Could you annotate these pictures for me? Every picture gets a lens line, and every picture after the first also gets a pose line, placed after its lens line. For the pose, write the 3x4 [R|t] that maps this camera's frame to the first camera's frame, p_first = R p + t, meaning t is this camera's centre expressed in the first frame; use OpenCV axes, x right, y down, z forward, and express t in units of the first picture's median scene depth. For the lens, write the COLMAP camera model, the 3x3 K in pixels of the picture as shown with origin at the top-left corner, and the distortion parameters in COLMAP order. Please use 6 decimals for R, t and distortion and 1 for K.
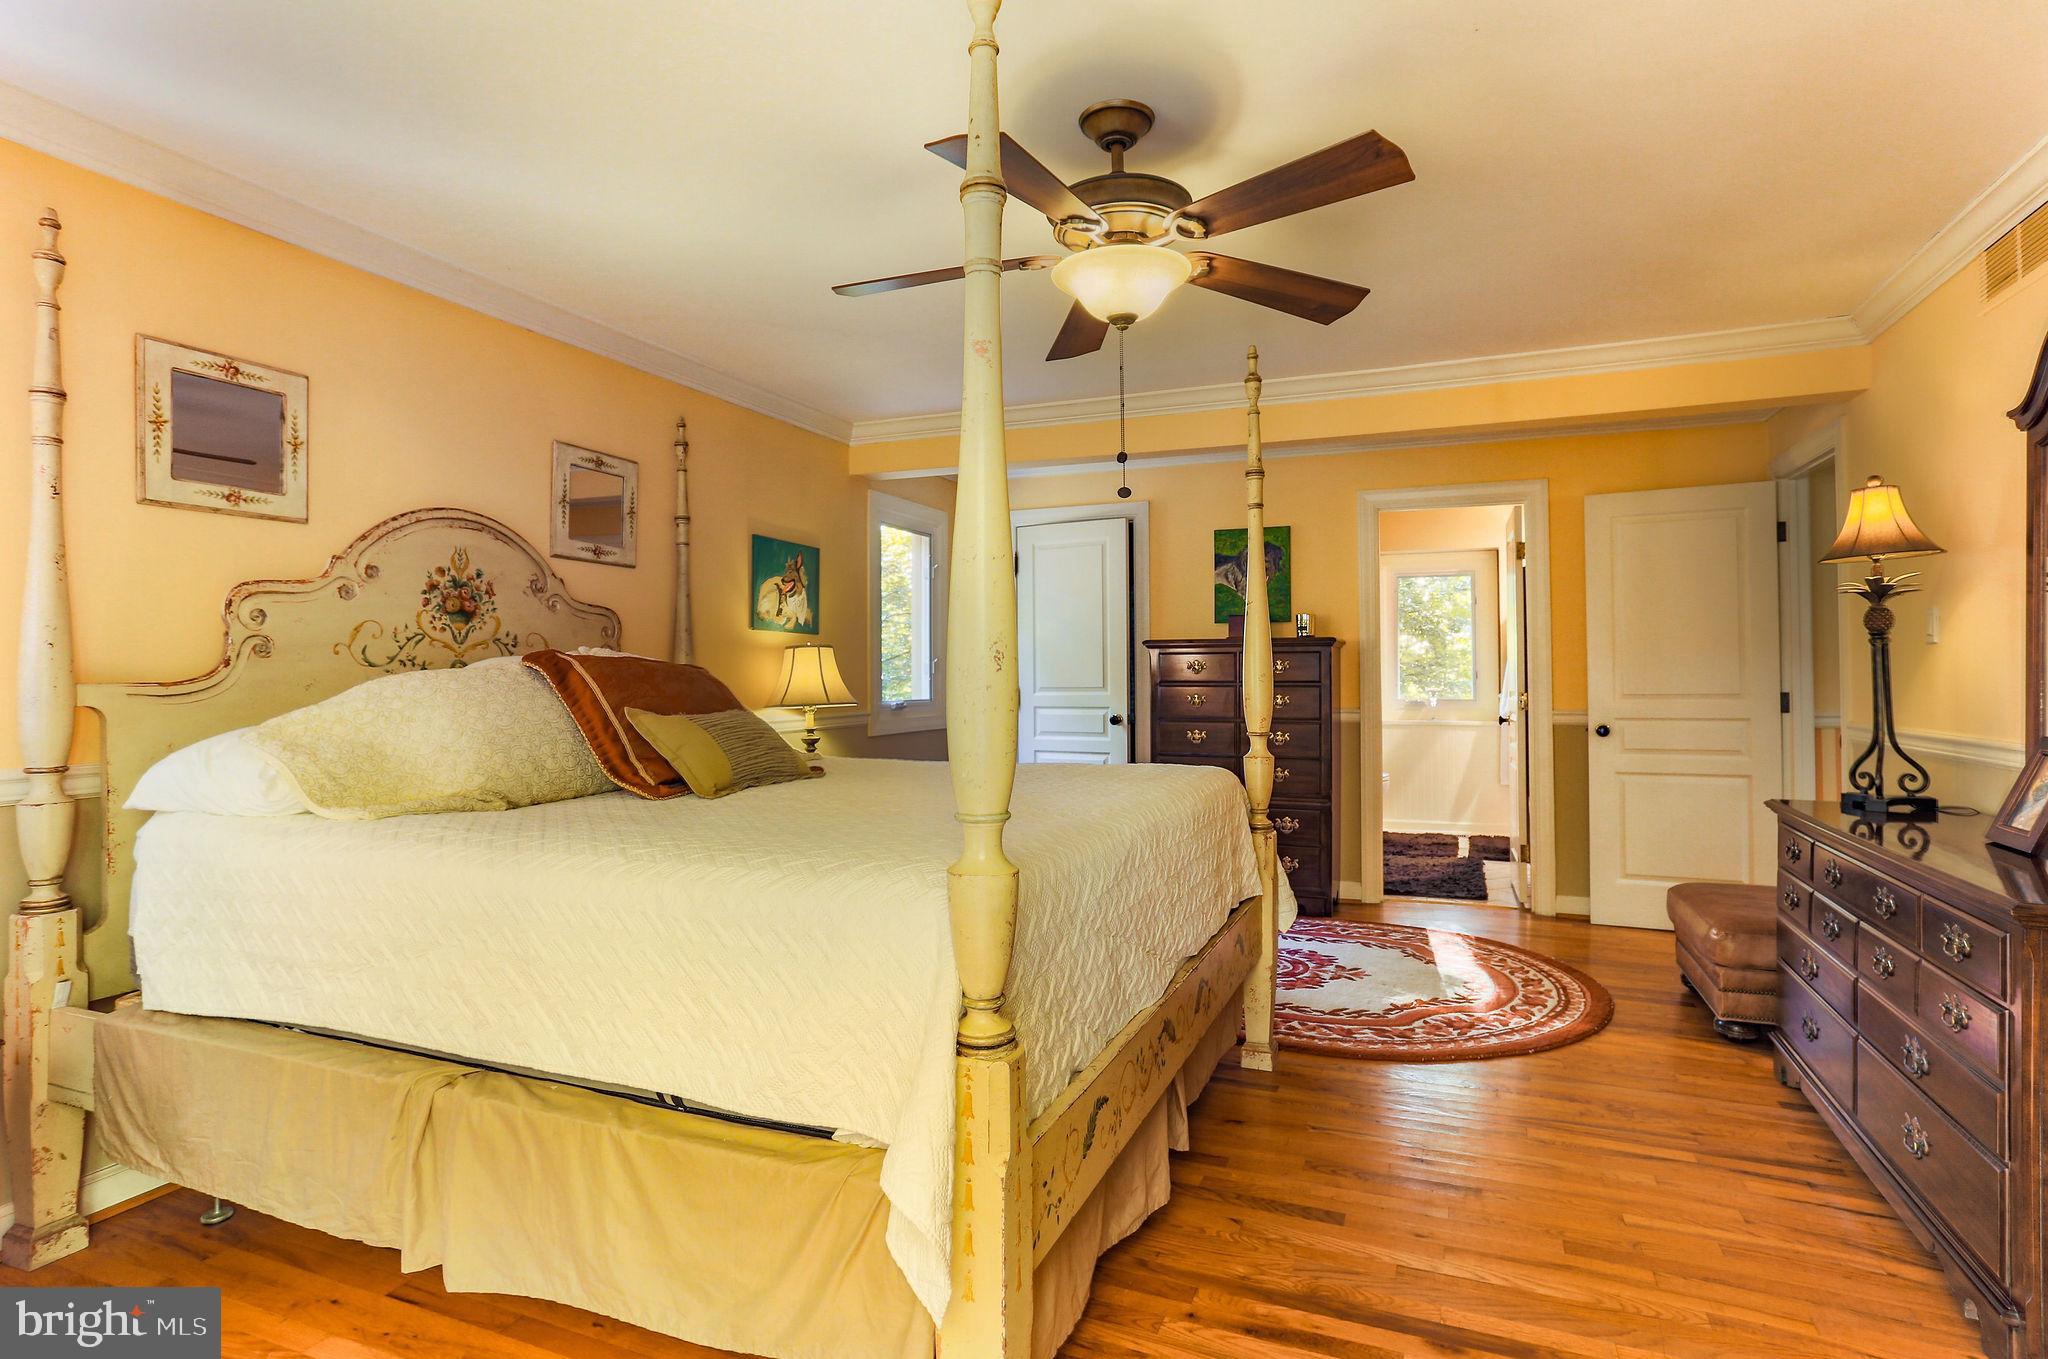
lens RADIAL K [[1043.8, 0, 1033.6], [0, 1043.8, 677.3], [0, 0, 1]] dist [-0.005219, -0.000201]
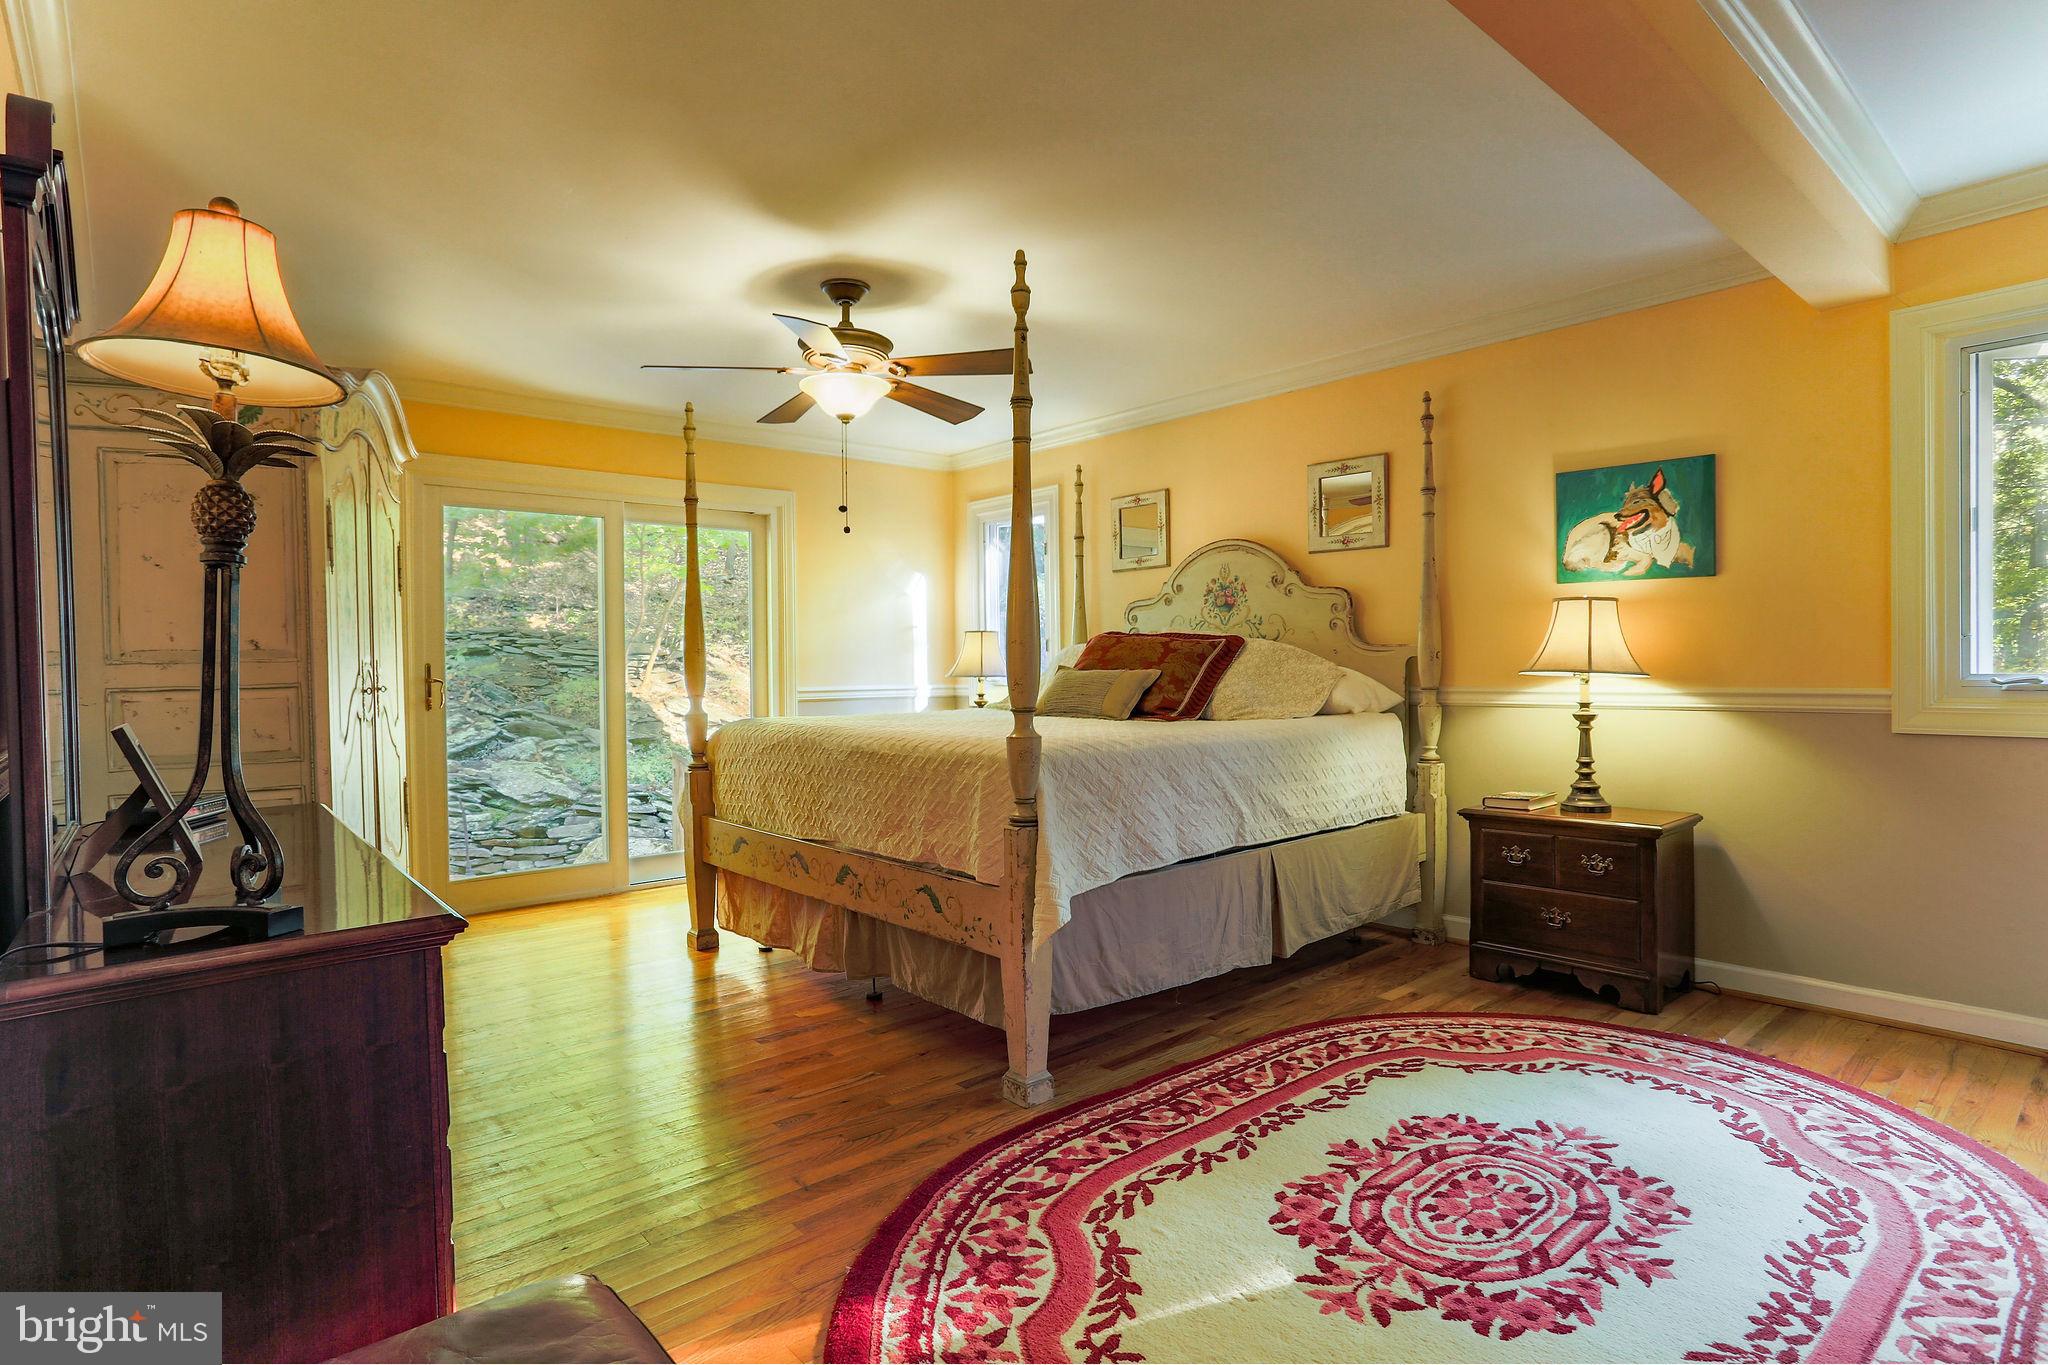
lens RADIAL K [[1043.8, 0, 1035.5], [0, 1043.8, 675.7], [0, 0, 1]] dist [-0.005219, -0.000201]
pose [[-0.445988, 0.018996, -0.894837, 0.850261], [0.010137, 0.999818, 0.016173, 0.014533], [0.894981, -0.001858, -0.446100, 1.216412]]
